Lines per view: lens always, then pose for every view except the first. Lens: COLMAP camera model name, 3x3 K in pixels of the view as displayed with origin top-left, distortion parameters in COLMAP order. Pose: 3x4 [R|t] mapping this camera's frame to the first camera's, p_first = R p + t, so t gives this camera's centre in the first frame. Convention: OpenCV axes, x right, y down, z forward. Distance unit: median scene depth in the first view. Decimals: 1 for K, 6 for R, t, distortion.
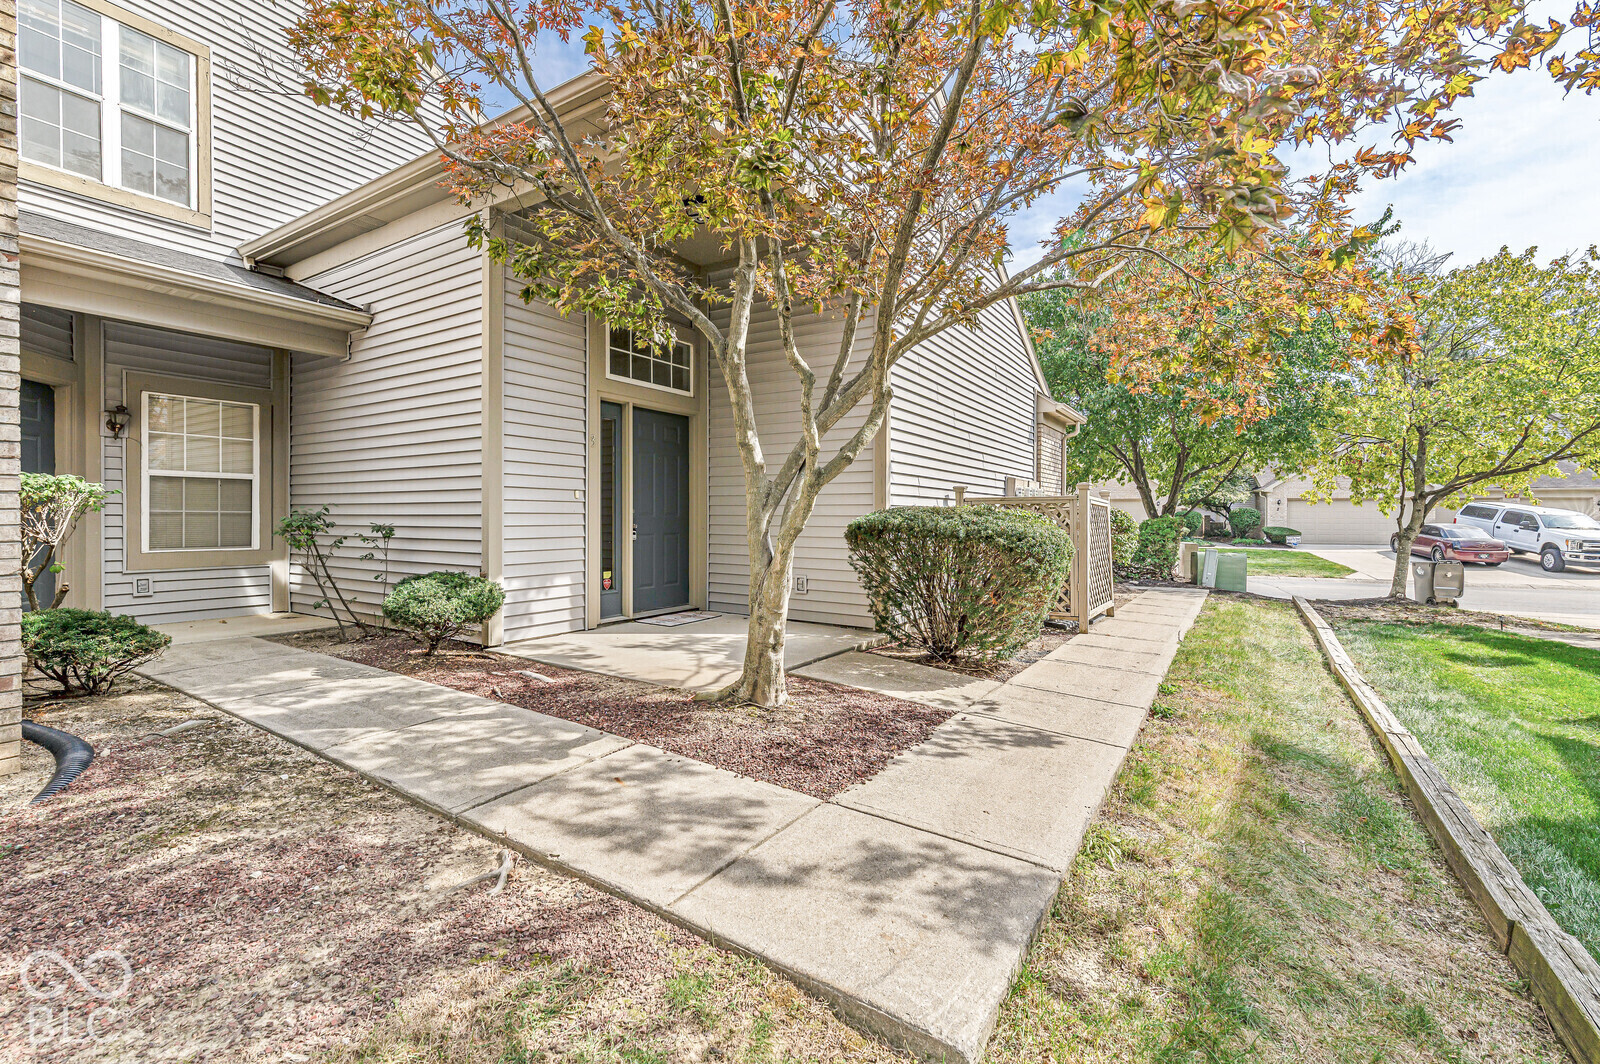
lens RADIAL K [[690.9, 0, 798.7], [0, 690.9, 527.5], [0, 0, 1]] dist [0.001955, 0.000512]
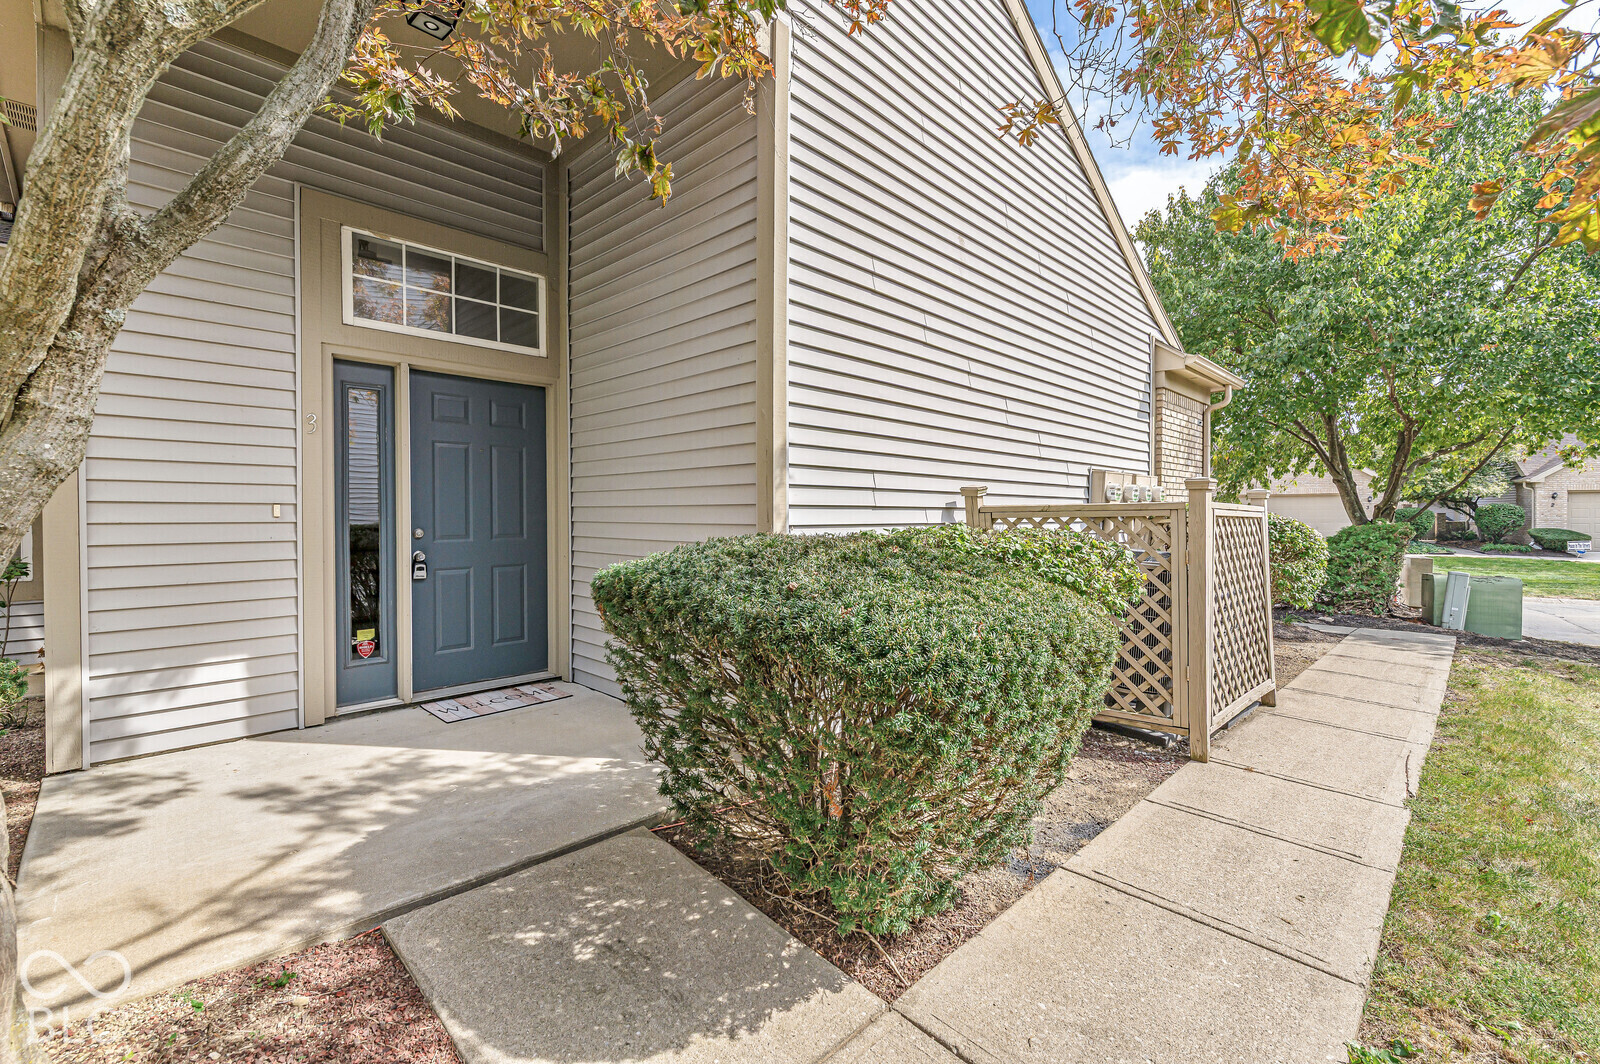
lens RADIAL K [[690.9, 0, 800.5], [0, 690.9, 524.0], [0, 0, 1]] dist [0.001955, 0.000512]
pose [[0.977984, -0.001911, -0.208669, 0.127039], [0.001670, 0.999998, -0.001335, -0.016359], [0.208671, 0.000957, 0.977985, 0.235811]]
